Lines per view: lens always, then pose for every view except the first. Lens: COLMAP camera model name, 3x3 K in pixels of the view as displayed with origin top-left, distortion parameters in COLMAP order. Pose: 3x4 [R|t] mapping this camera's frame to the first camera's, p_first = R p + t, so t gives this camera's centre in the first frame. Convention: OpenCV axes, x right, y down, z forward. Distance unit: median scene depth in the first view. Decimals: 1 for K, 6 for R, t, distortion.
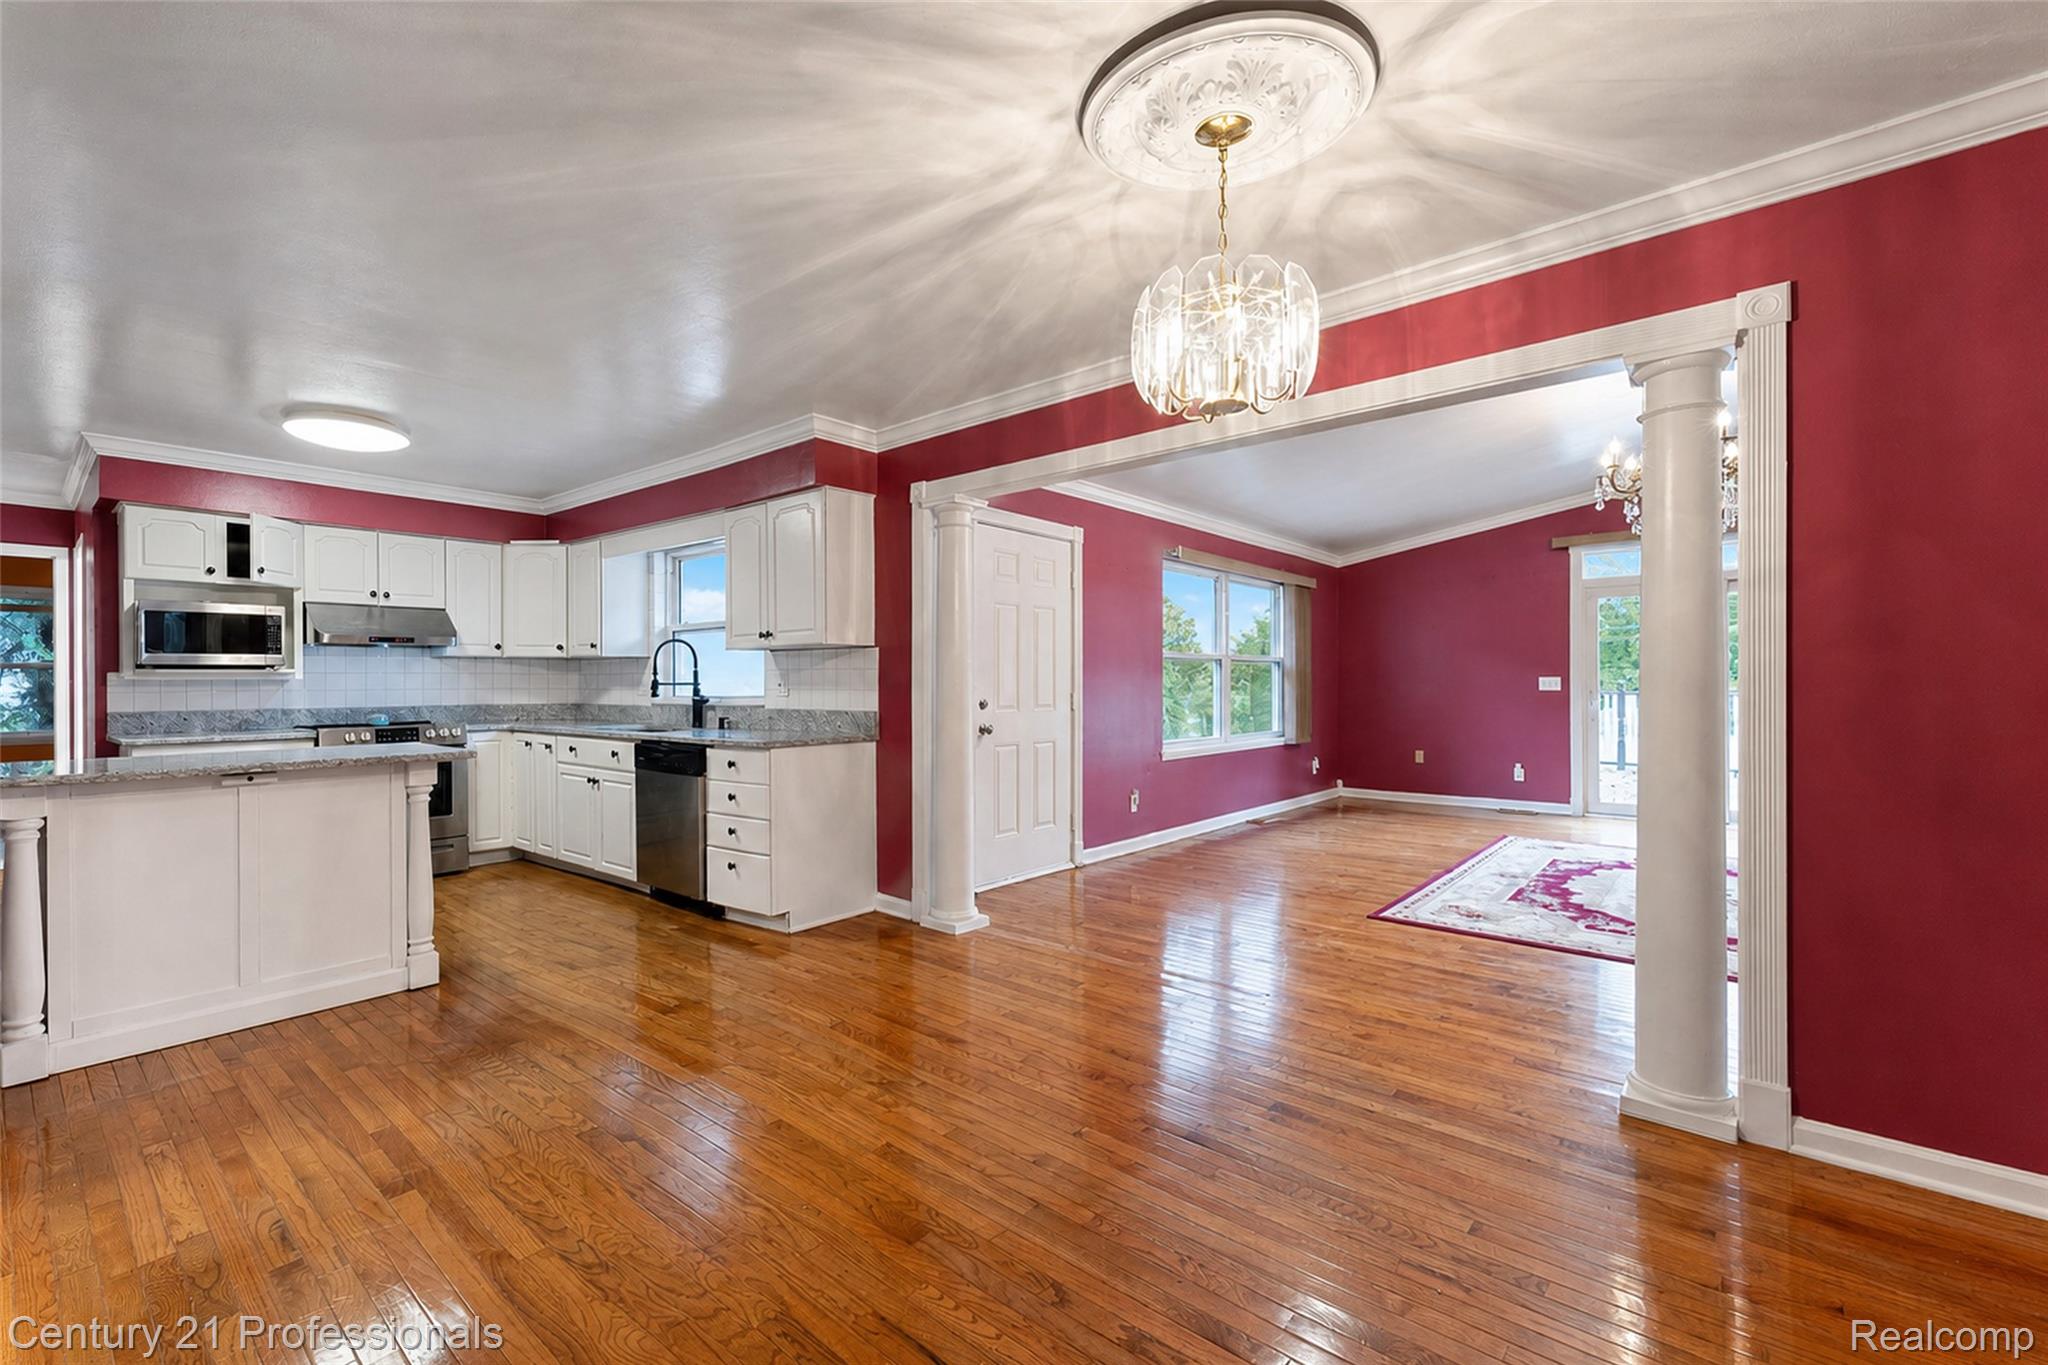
lens RADIAL K [[874.3, 0, 1024.0], [0, 874.3, 682.5], [0, 0, 1]] dist [0.001390, -0.000475]
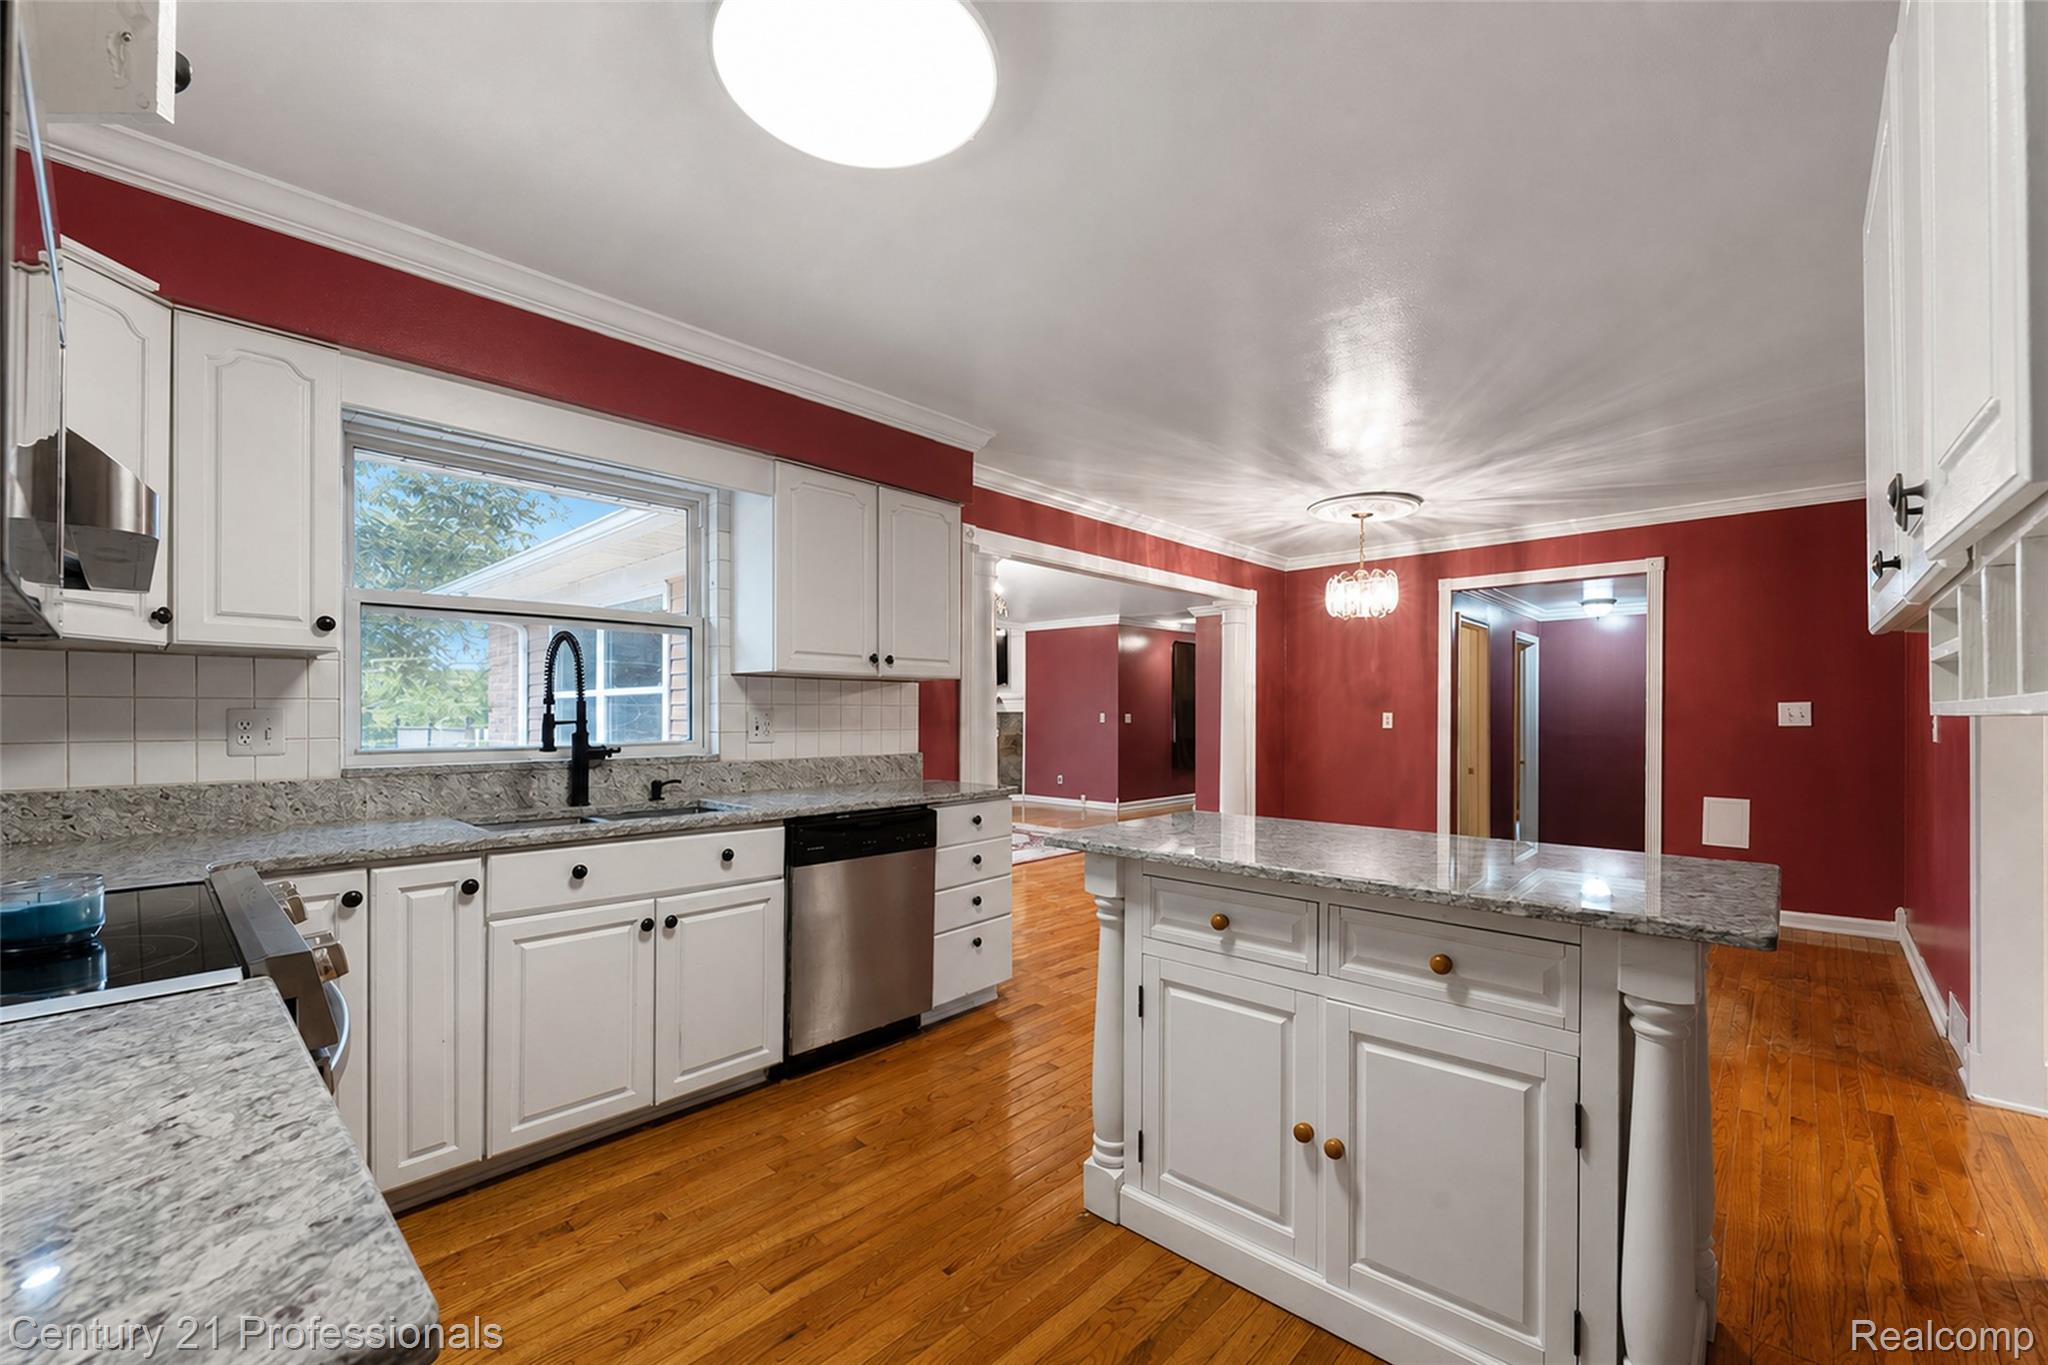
lens RADIAL K [[832.6, 0, 1023.3], [0, 832.6, 715.0], [0, 0, 1]] dist [-0.015946, -0.000051]
pose [[0.045740, 0.002608, 0.998950, -1.008625], [-0.004965, 0.999985, -0.002383, -0.005062], [-0.998941, -0.004851, 0.045752, 0.821765]]
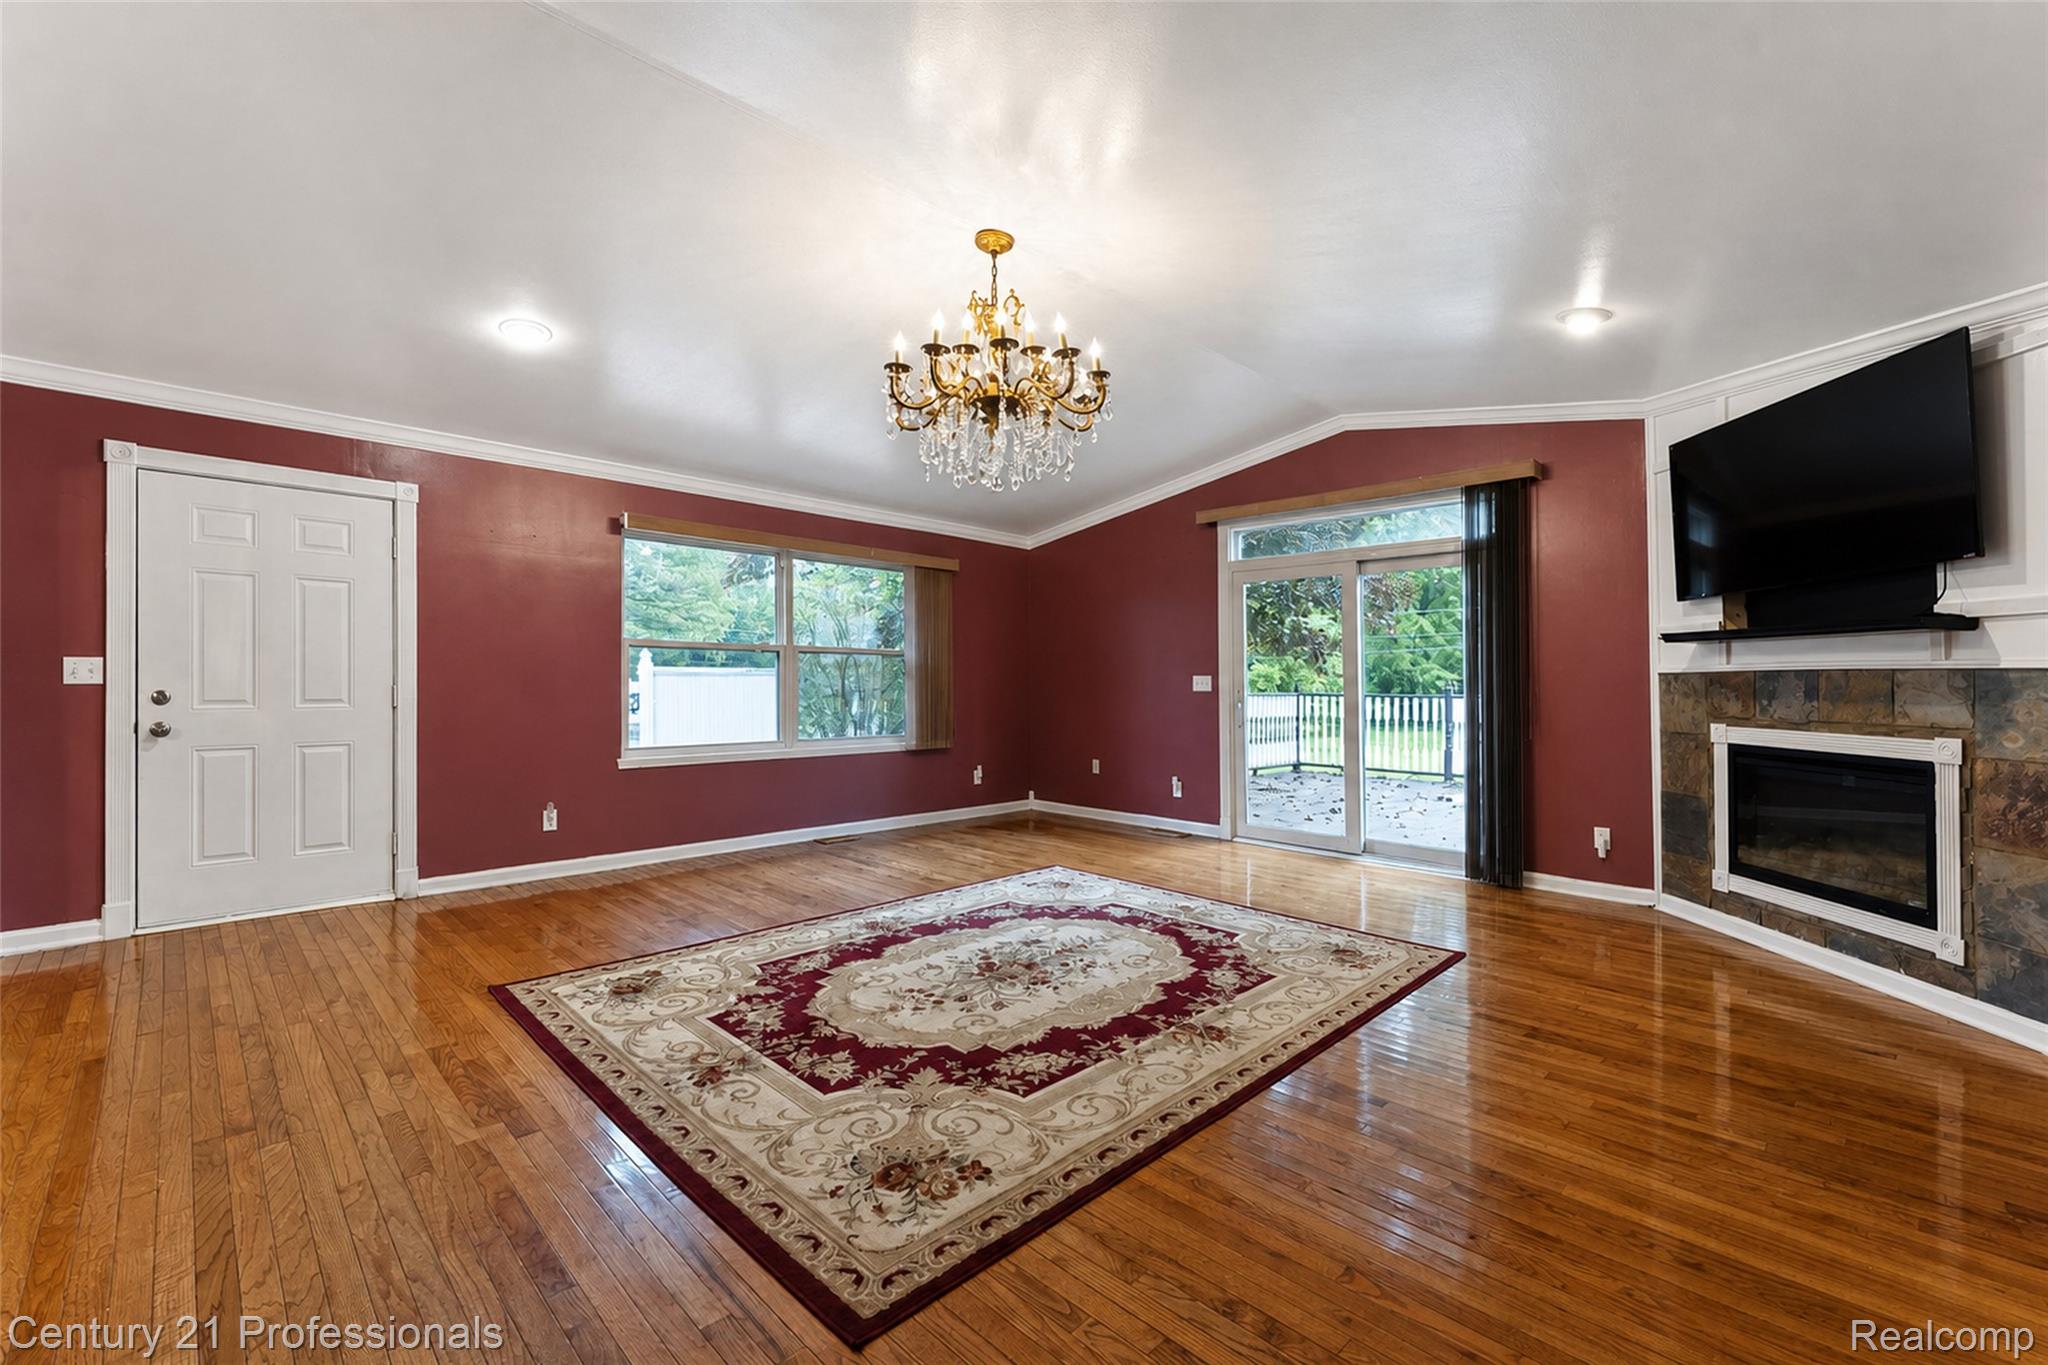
lens RADIAL K [[863.3, 0, 1074.1], [0, 863.3, 681.0], [0, 0, 1]] dist [0.002772, 0.000327]
pose [[0.998800, 0.010698, -0.047796, 0.903236], [-0.010529, 0.999937, 0.003804, -0.005428], [0.047834, -0.003296, 0.998850, 0.275635]]
